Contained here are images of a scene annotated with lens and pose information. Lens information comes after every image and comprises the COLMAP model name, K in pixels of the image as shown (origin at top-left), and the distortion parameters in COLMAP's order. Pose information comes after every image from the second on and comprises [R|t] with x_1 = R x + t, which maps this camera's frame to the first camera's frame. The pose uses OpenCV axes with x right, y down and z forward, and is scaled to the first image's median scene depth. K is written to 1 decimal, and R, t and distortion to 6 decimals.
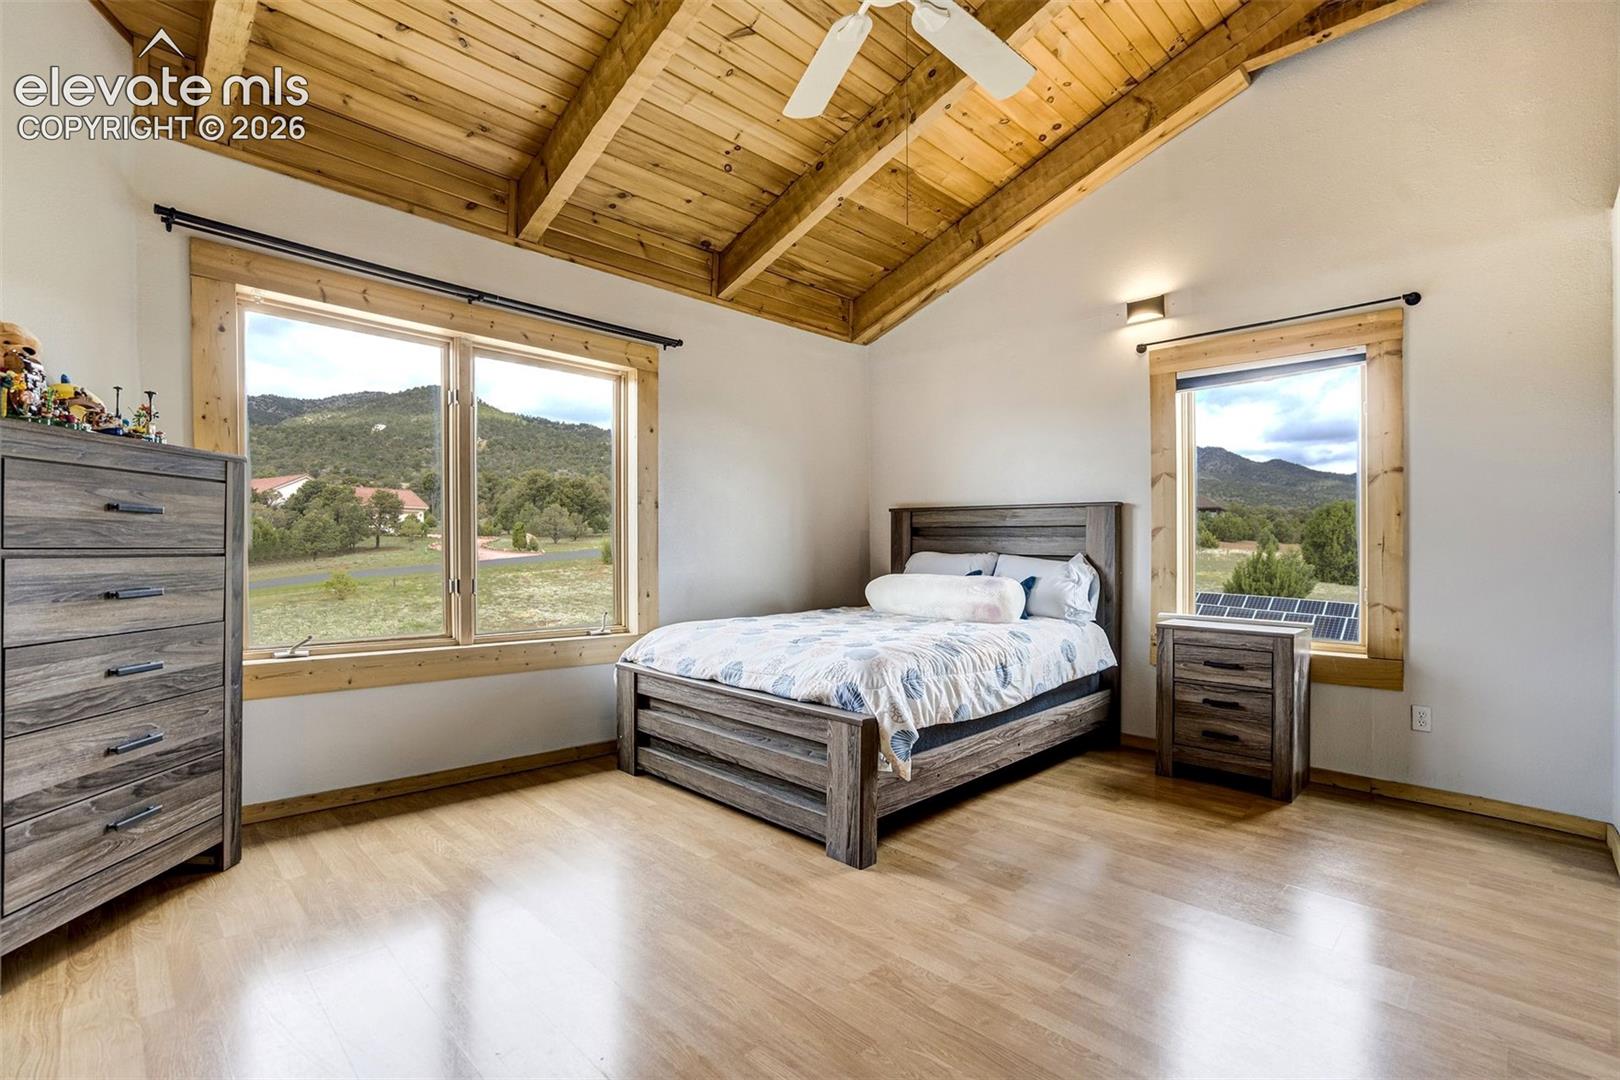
lens RADIAL K [[749.3, 0, 842.1], [0, 749.3, 563.7], [0, 0, 1]] dist [0.001131, 0.000803]
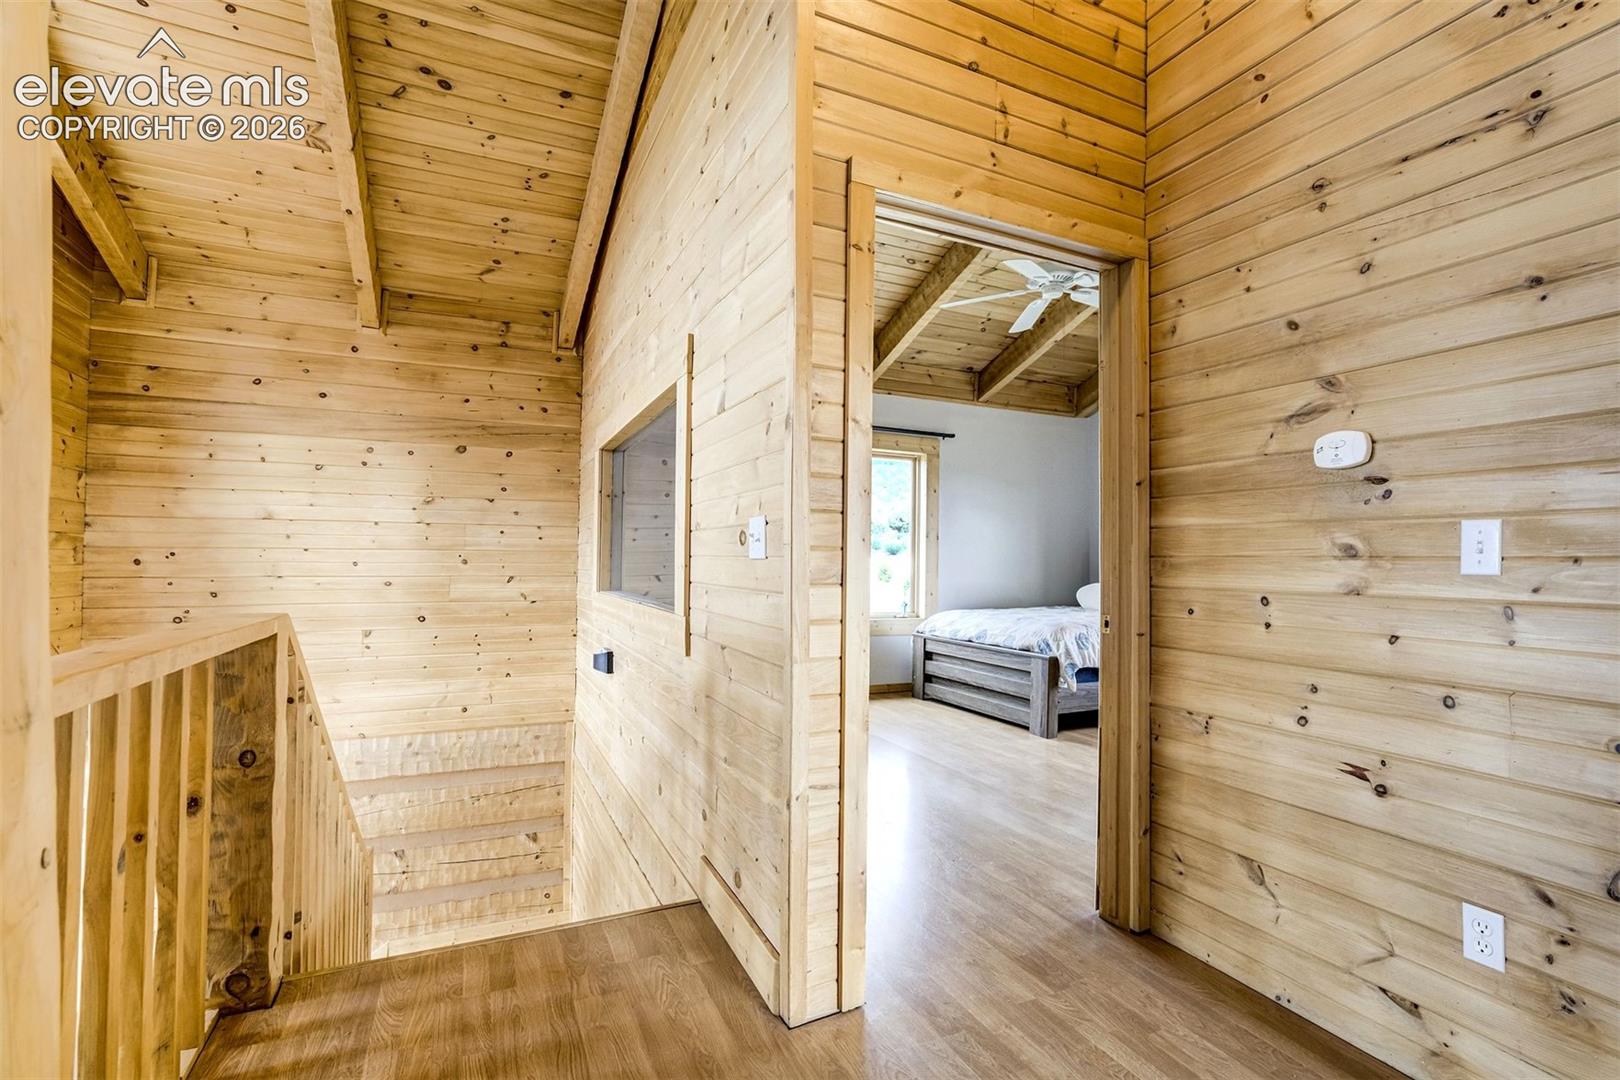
lens RADIAL K [[751.3, 0, 808.9], [0, 751.3, 556.3], [0, 0, 1]] dist [-0.018712, -0.000071]
pose [[0.920908, 0.003567, -0.389763, 0.163748], [-0.016823, 0.999390, -0.030602, 0.022123], [0.389416, 0.034738, 0.920407, -0.763223]]
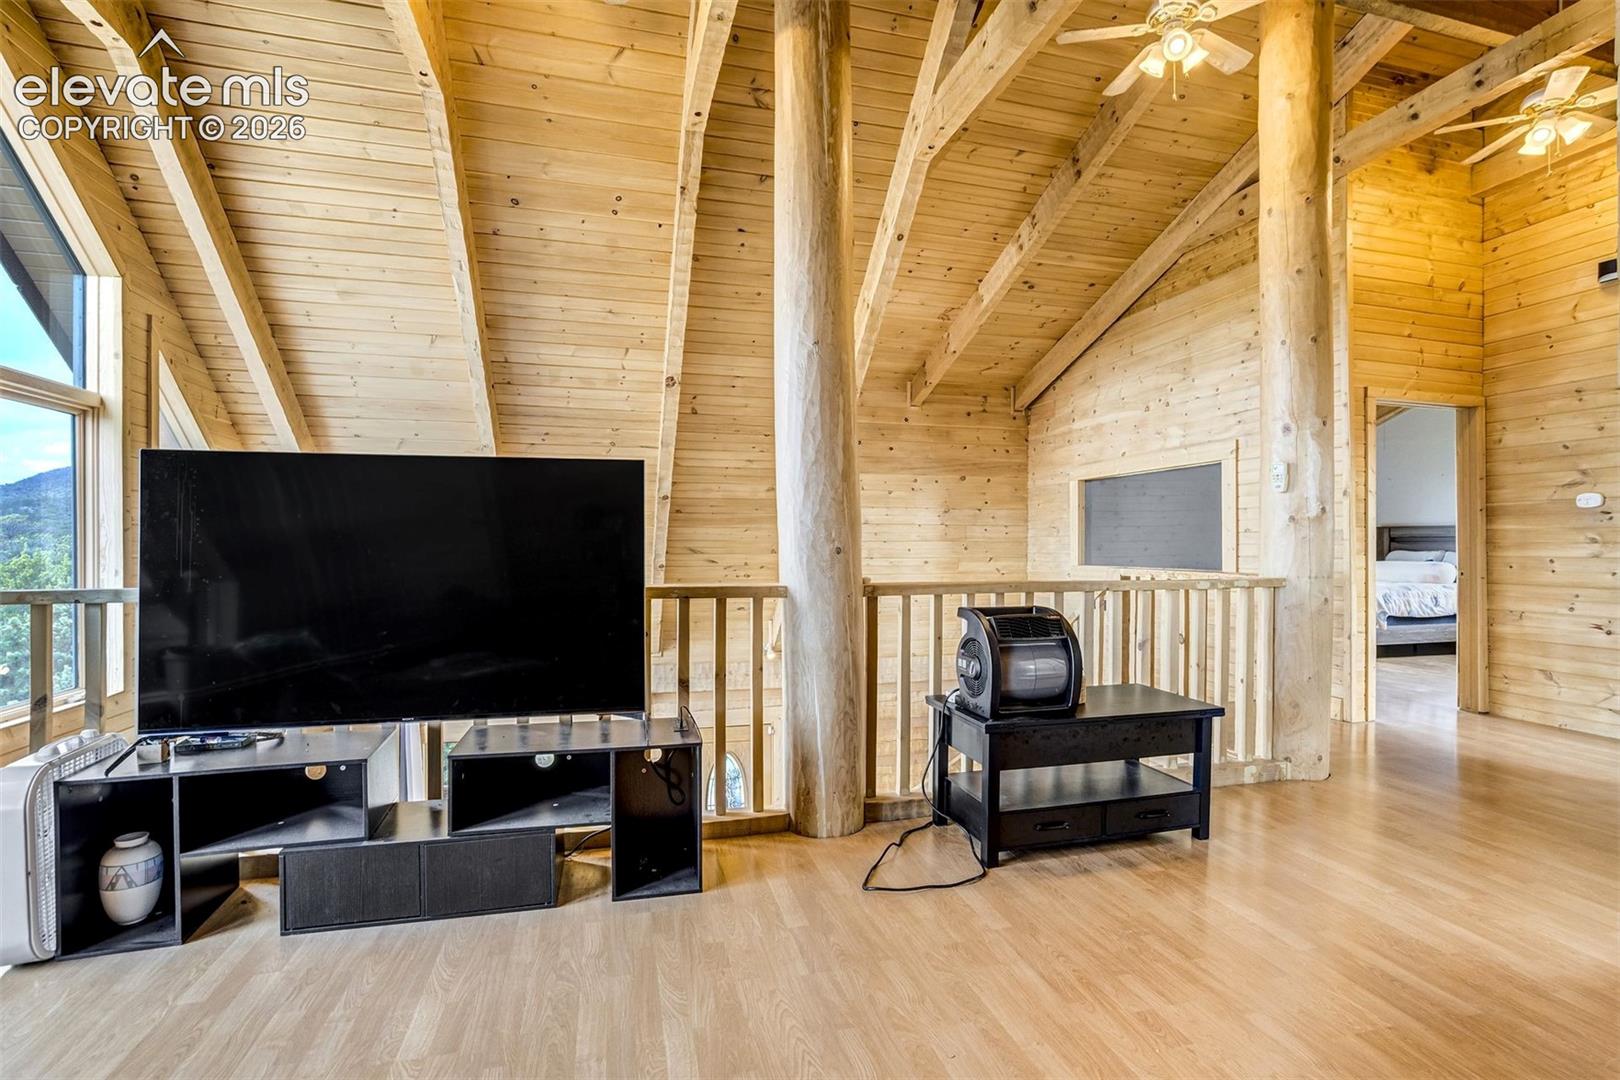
lens RADIAL K [[780.2, 0, 837.3], [0, 780.2, 546.7], [0, 0, 1]] dist [-0.010430, 0.015689]
pose [[0.860244, -0.001124, -0.509882, -0.154007], [-0.013292, 0.999608, -0.024630, 0.061875], [0.509710, 0.027966, 0.859892, -2.090251]]
